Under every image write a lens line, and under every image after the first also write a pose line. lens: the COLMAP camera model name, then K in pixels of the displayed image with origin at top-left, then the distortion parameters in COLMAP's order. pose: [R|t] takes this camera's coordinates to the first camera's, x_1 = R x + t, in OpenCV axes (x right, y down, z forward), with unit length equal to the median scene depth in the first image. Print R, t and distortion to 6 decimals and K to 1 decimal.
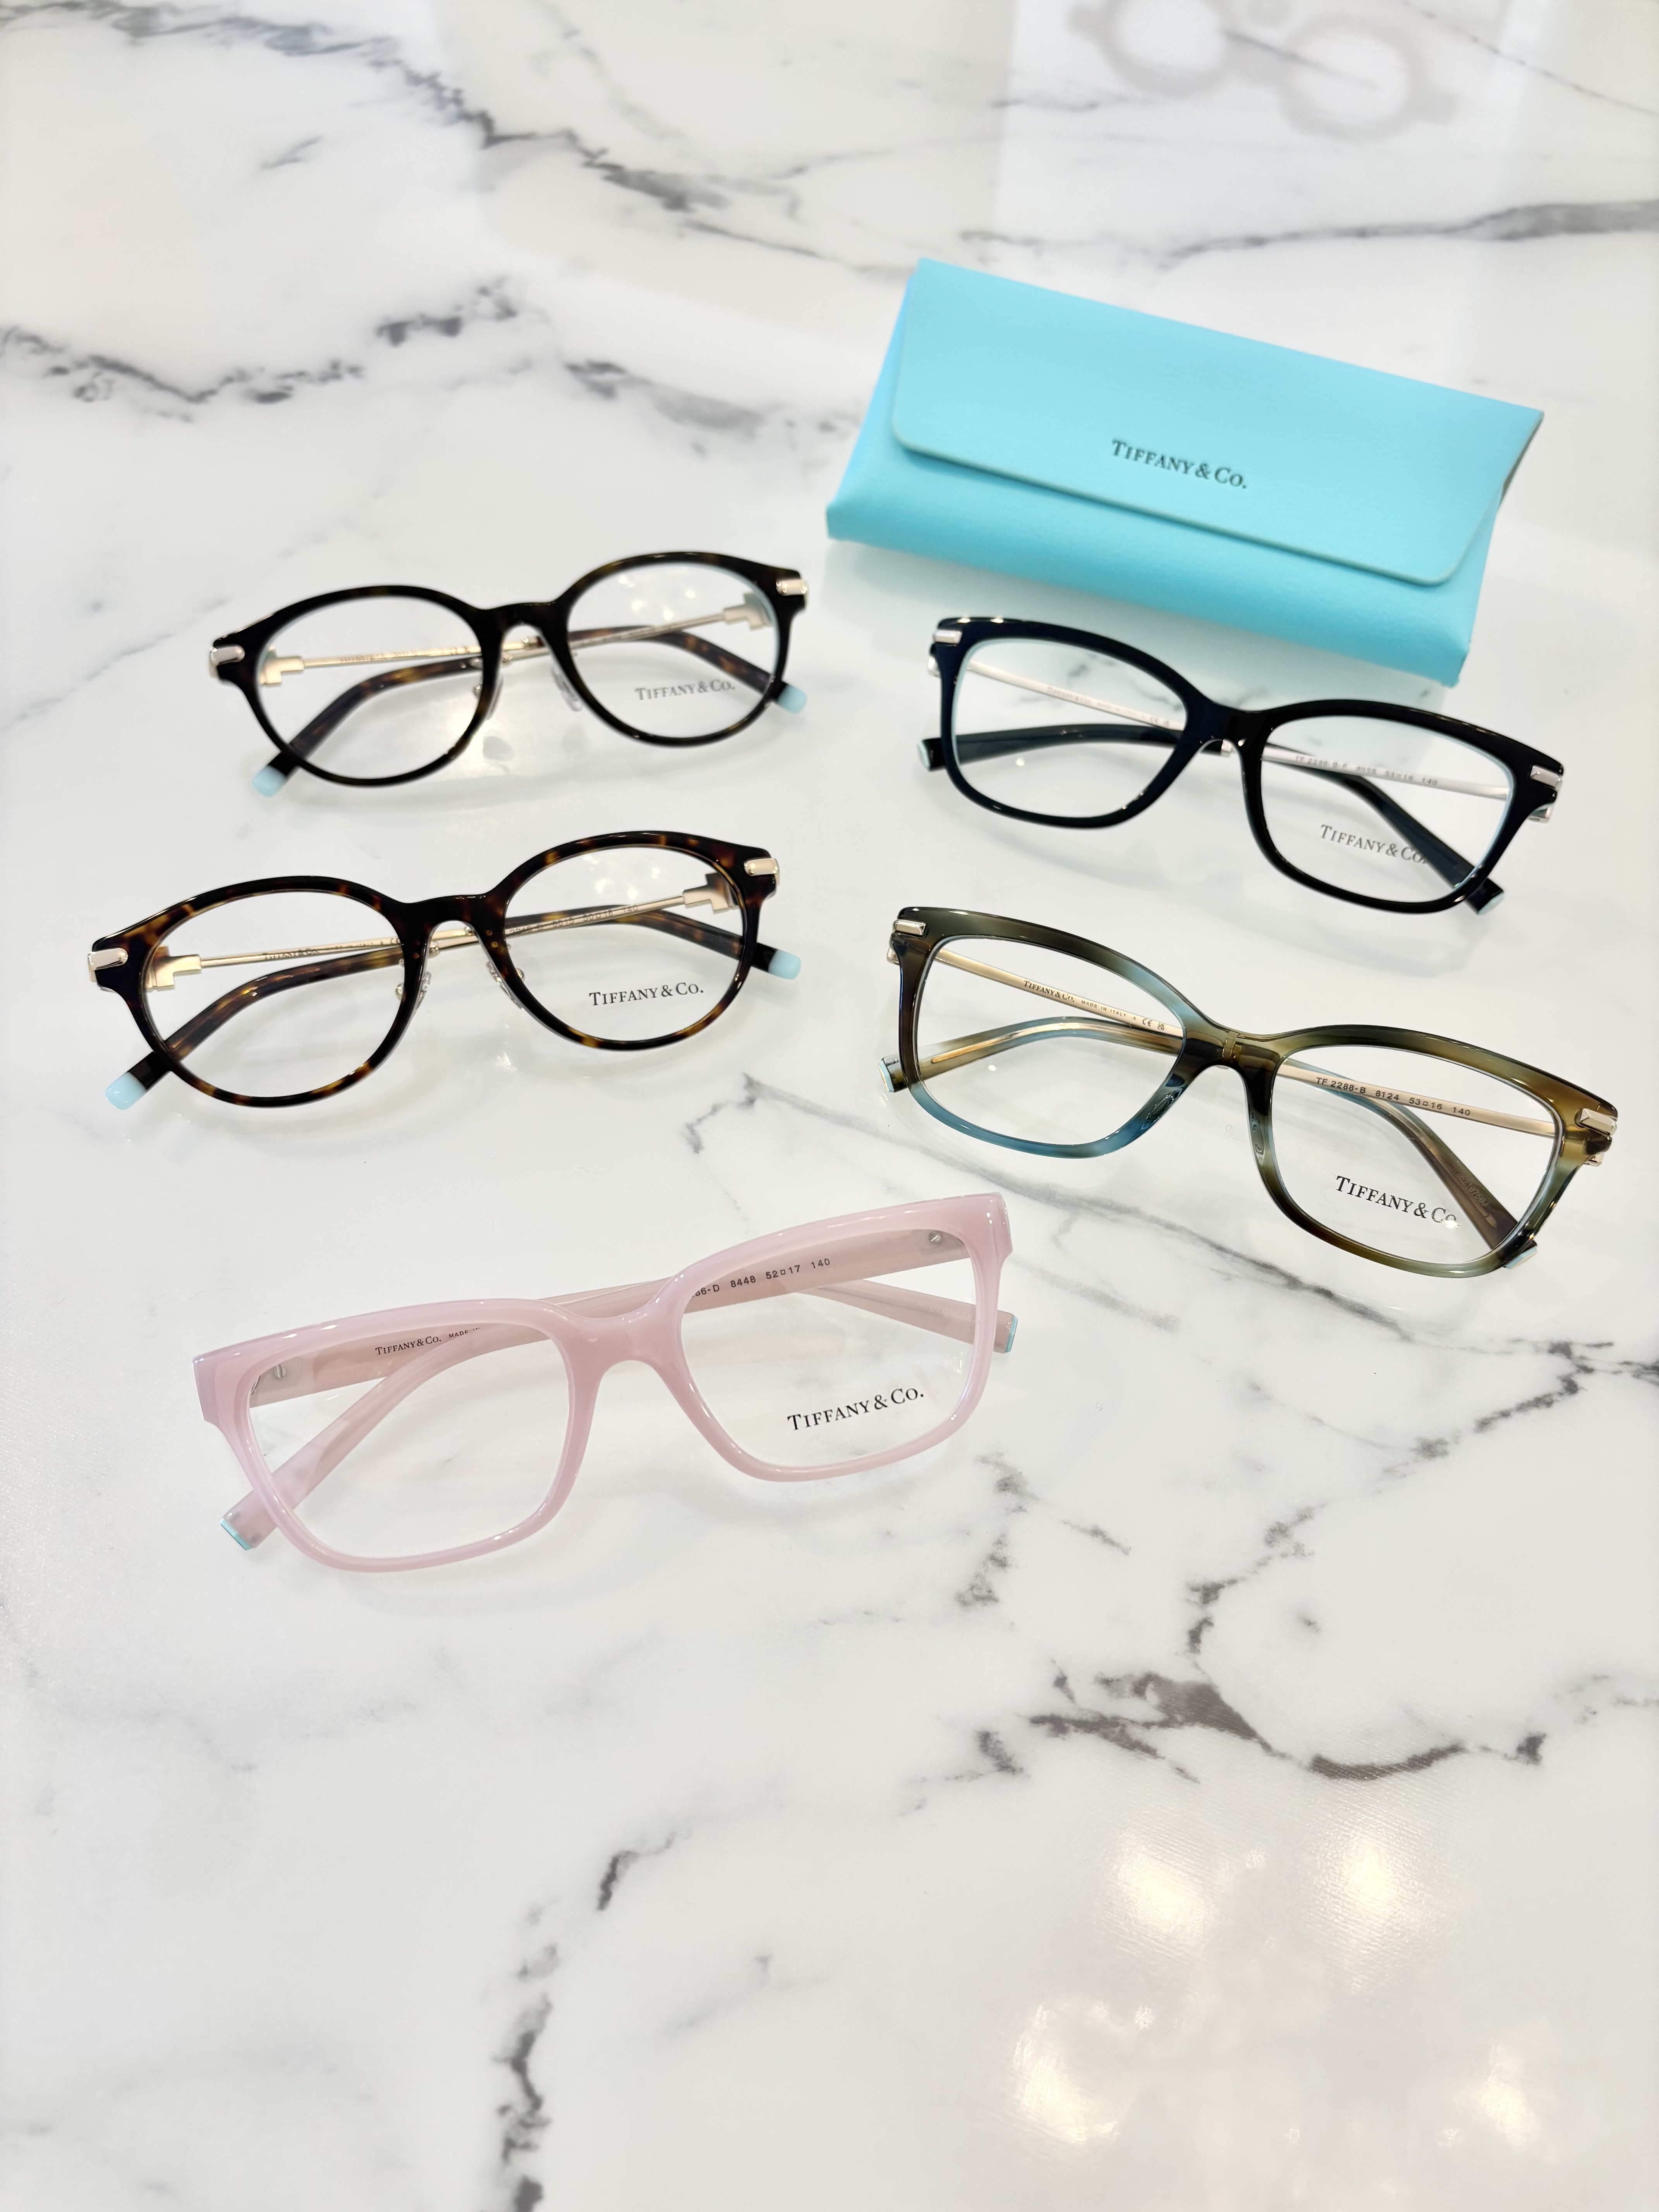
lens RADIAL K [[1757.4, 0, 811.2], [0, 1757.4, 1097.4], [0, 0, 1]] dist [0.026938, -0.051808]
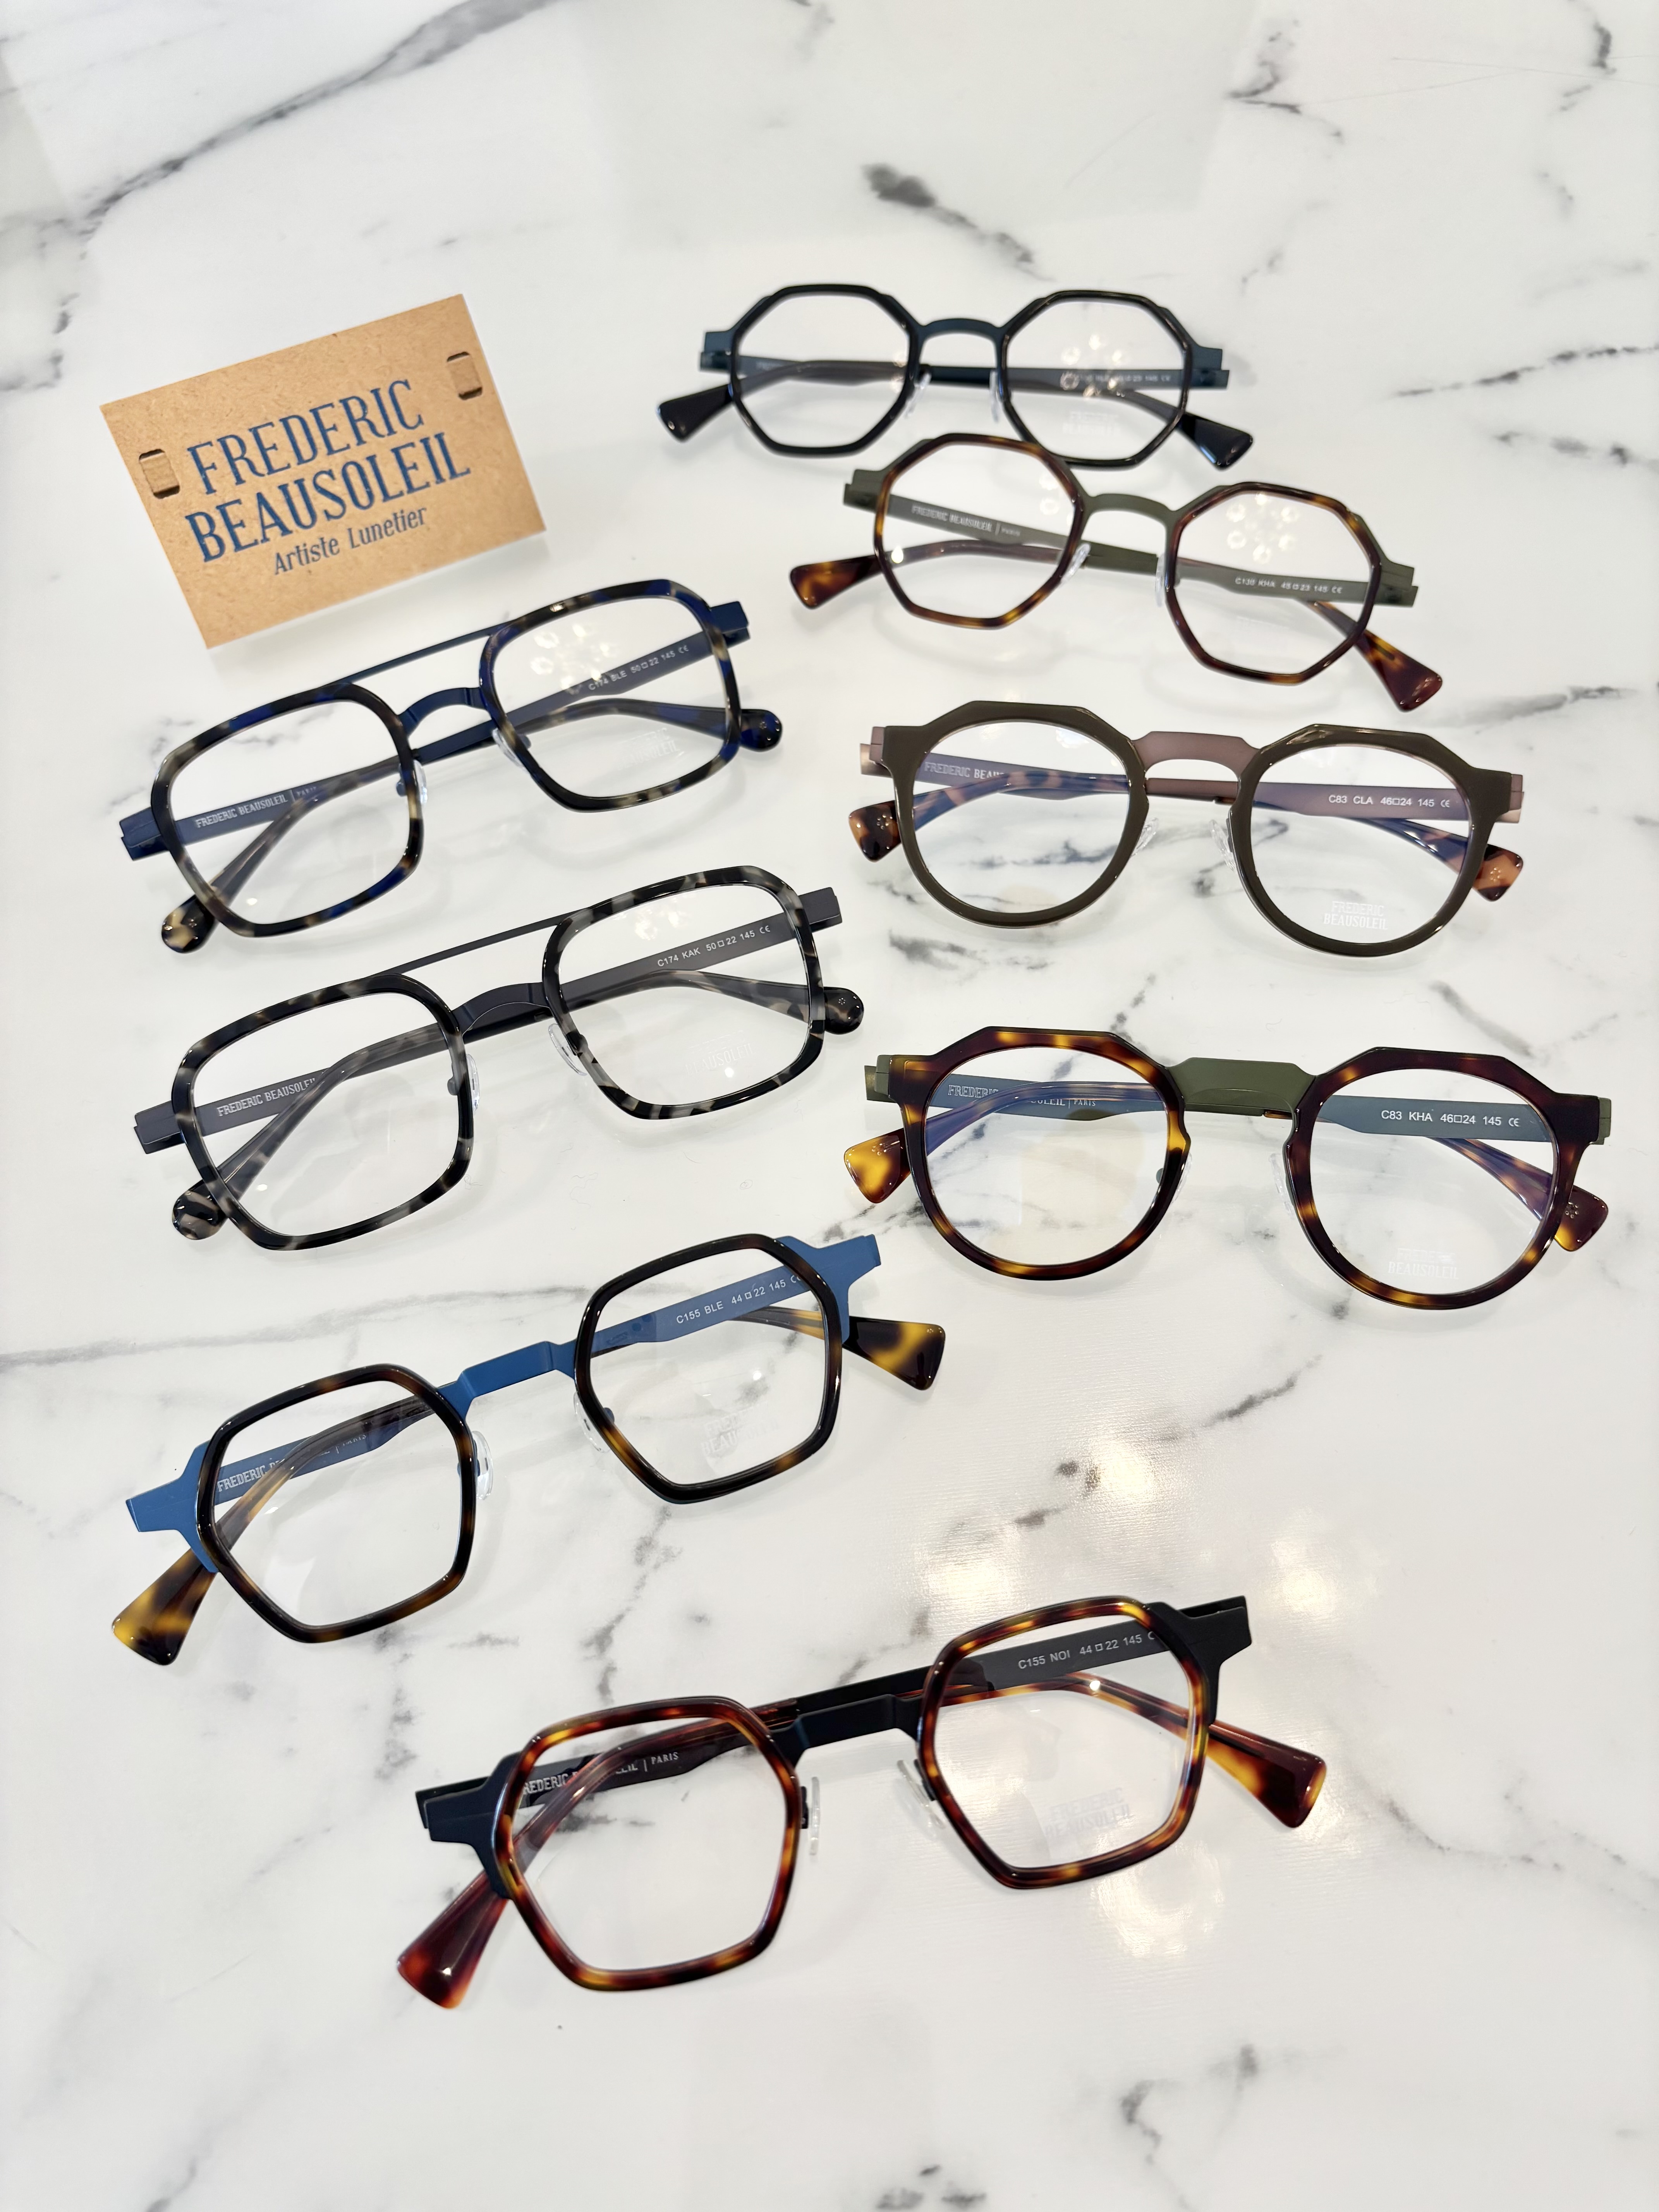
lens RADIAL K [[1757.4, 0, 826.5], [0, 1757.4, 1112.2], [0, 0, 1]] dist [0.026938, -0.051808]
pose [[0.870569, -0.454447, 0.188646, 0.261338], [0.426436, 0.888108, 0.171513, -0.103773], [-0.245481, -0.068868, 0.966952, -0.004856]]
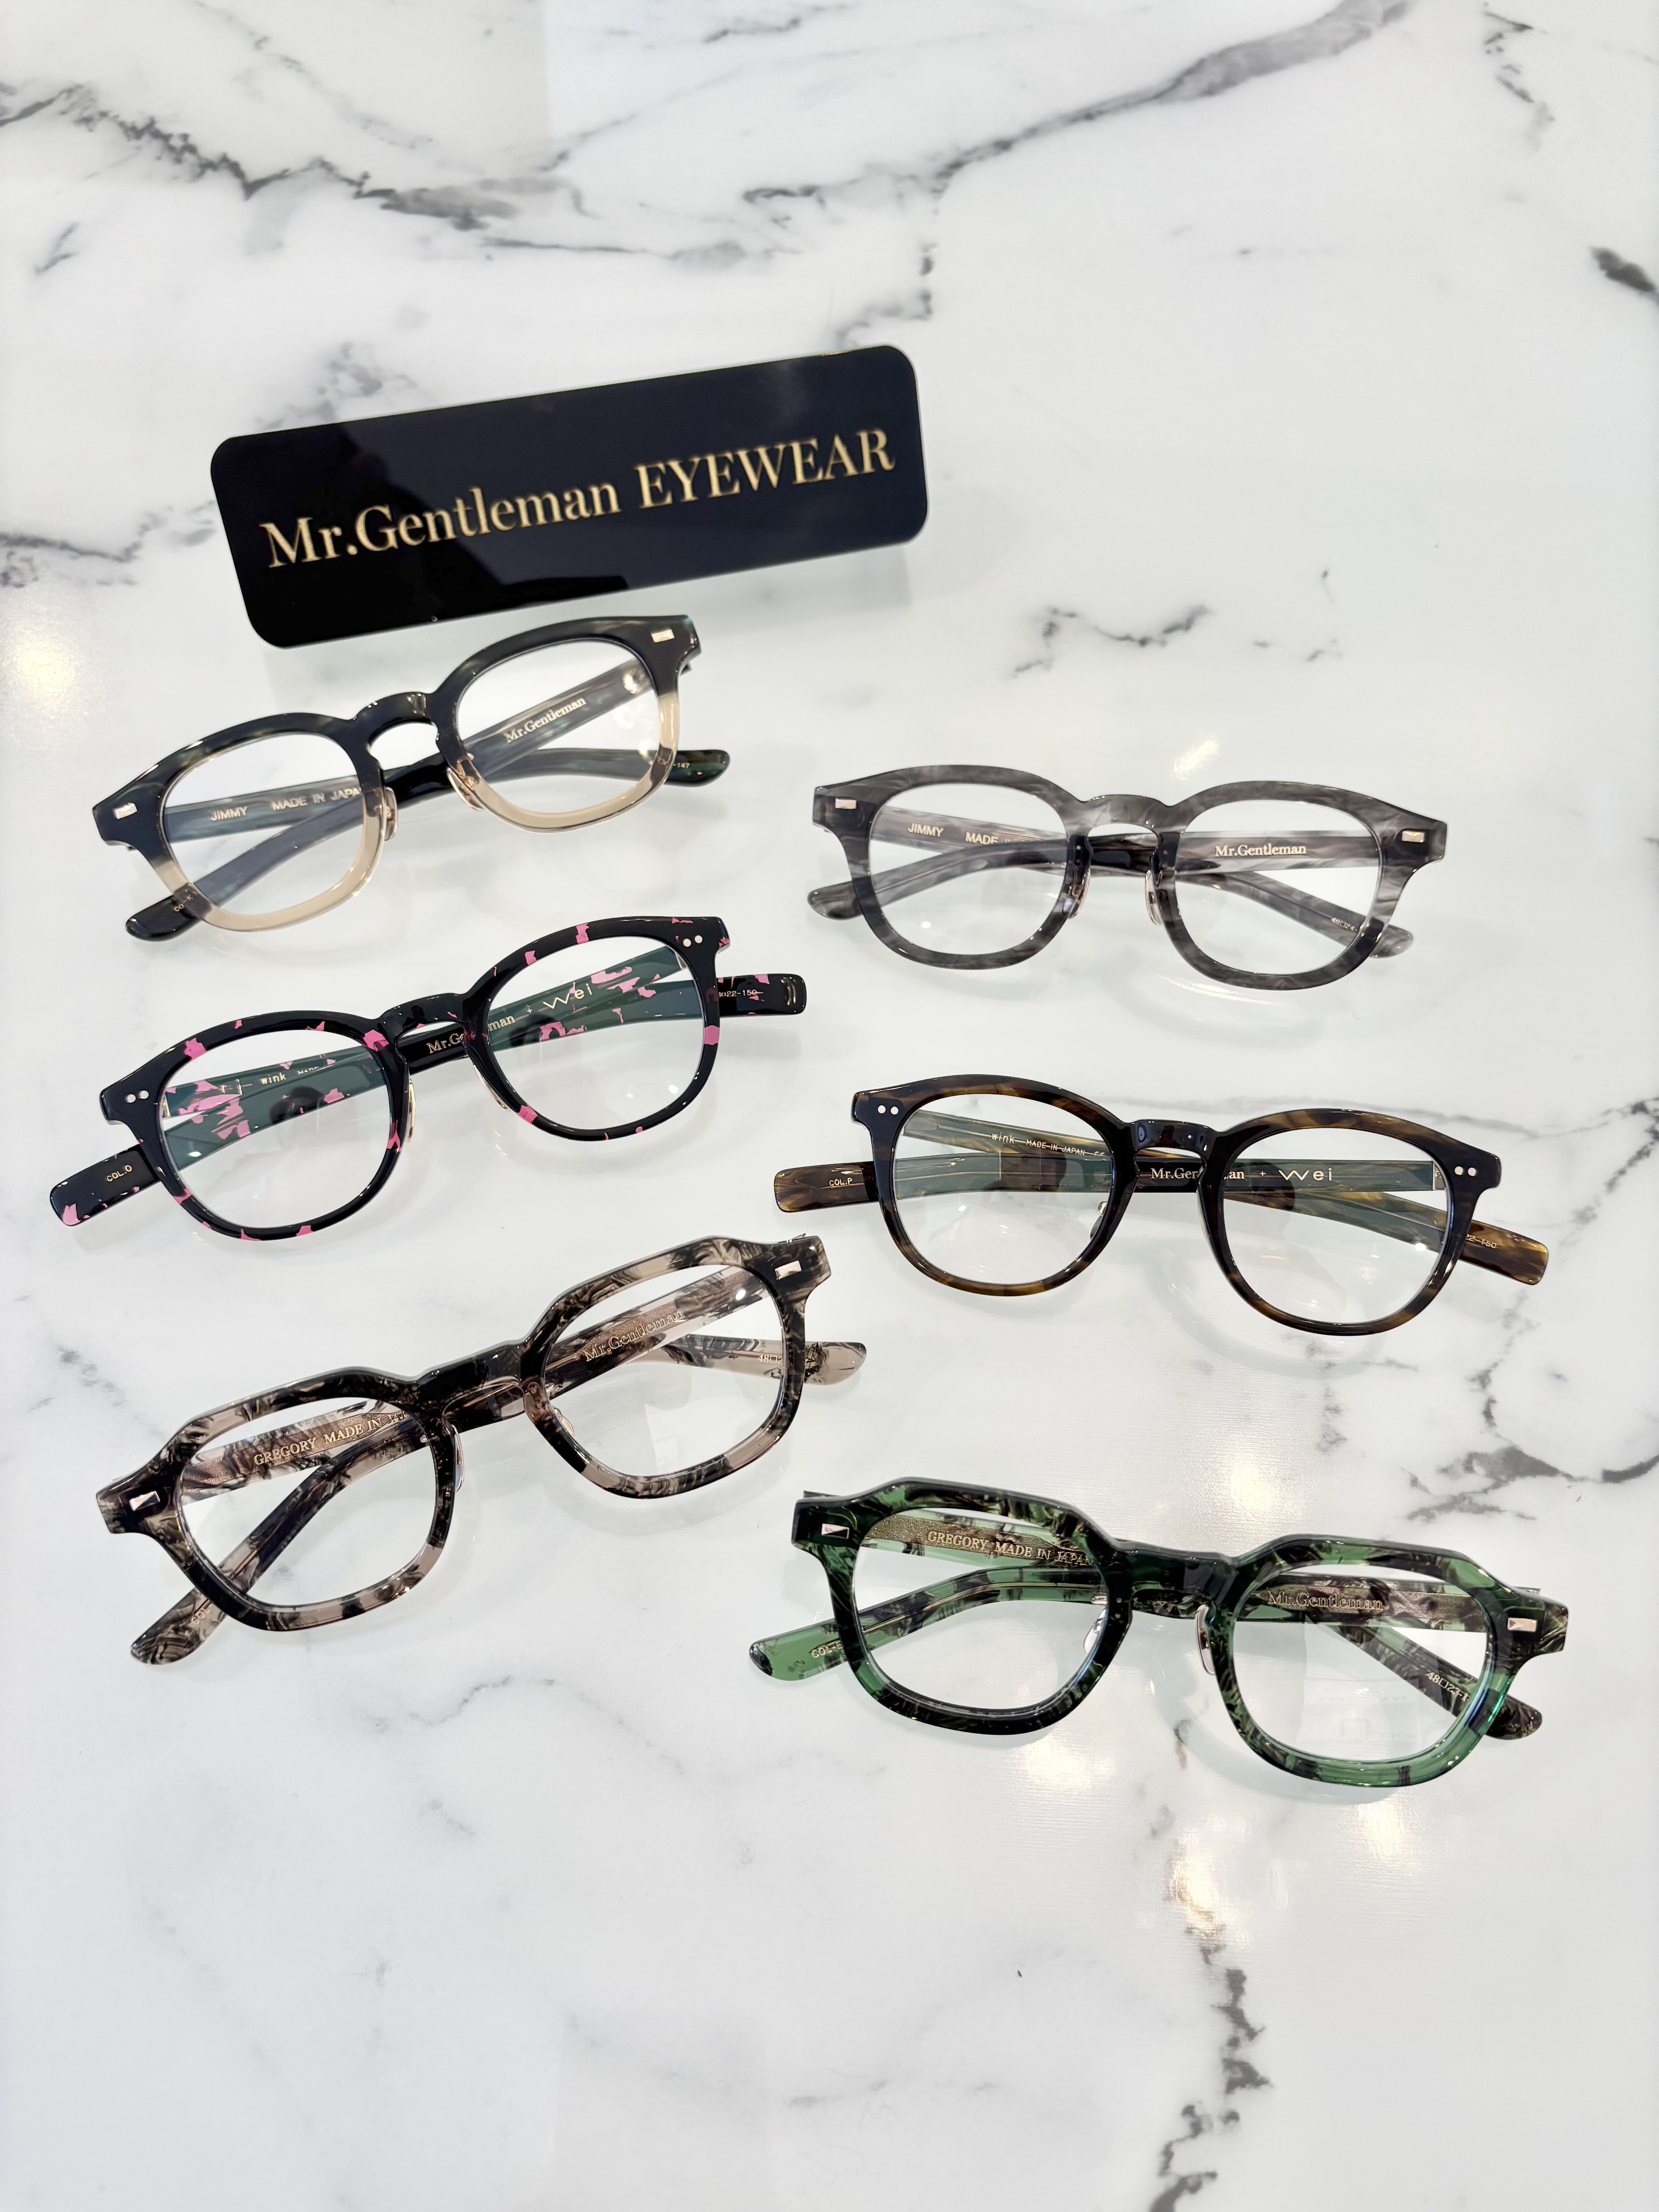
lens RADIAL K [[1757.4, 0, 831.6], [0, 1757.4, 1120.8], [0, 0, 1]] dist [0.026938, -0.051808]
pose [[0.936815, -0.297419, 0.184171, -0.372447], [0.269346, 0.949187, 0.162778, -0.219829], [-0.223226, -0.102887, 0.969322, -0.120157]]
